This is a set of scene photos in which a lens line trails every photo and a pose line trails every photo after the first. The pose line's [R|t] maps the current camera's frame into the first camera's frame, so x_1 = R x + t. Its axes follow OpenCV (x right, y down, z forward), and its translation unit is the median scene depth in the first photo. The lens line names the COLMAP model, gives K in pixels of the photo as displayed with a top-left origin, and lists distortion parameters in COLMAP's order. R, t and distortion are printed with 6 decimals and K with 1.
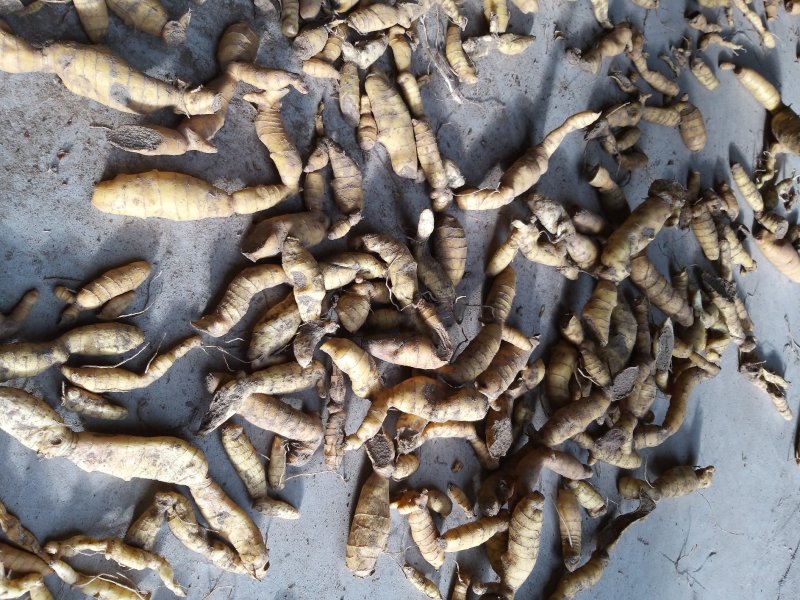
lens RADIAL K [[623.7, 0, 395.7], [0, 623.7, 290.5], [0, 0, 1]] dist [0.064292, -0.150437]
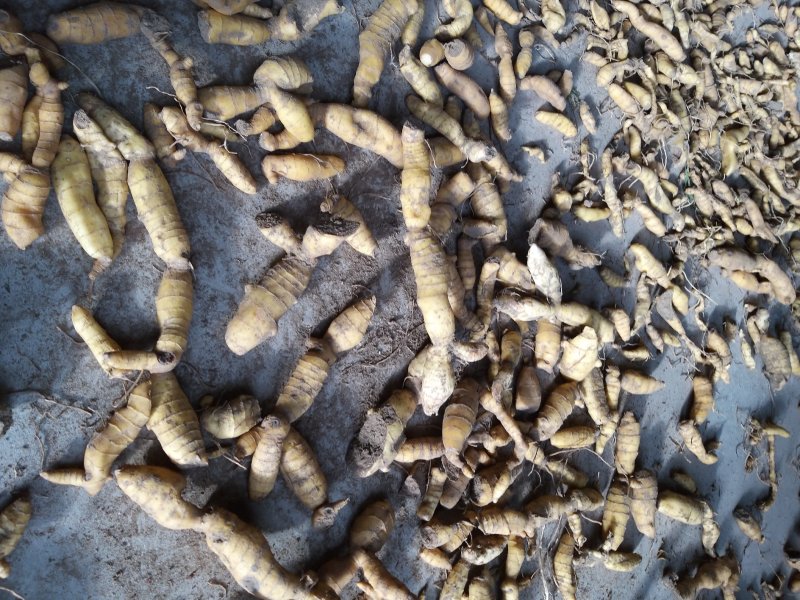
lens RADIAL K [[628.1, 0, 401.8], [0, 628.1, 304.9], [0, 0, 1]] dist [0.062066, -0.134960]
pose [[0.909228, 0.405884, -0.092531, -0.255412], [-0.415933, 0.876402, -0.242733, -0.466265], [-0.017427, 0.259186, 0.965670, -0.086893]]
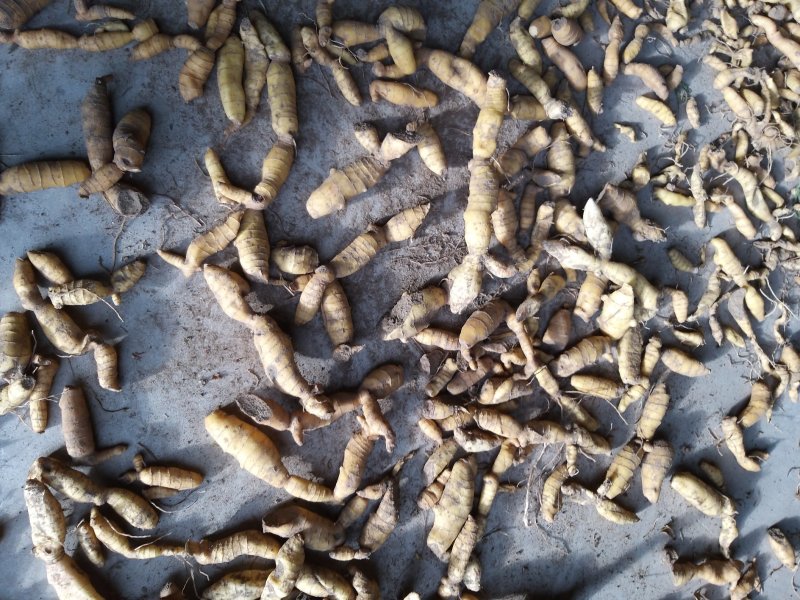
lens RADIAL K [[628.1, 0, 401.8], [0, 628.1, 304.9], [0, 0, 1]] dist [0.062066, -0.134960]
pose [[0.726340, 0.587168, -0.357301, 0.134386], [-0.661354, 0.738608, -0.130648, -0.355483], [0.187193, 0.331197, 0.924807, -0.206876]]
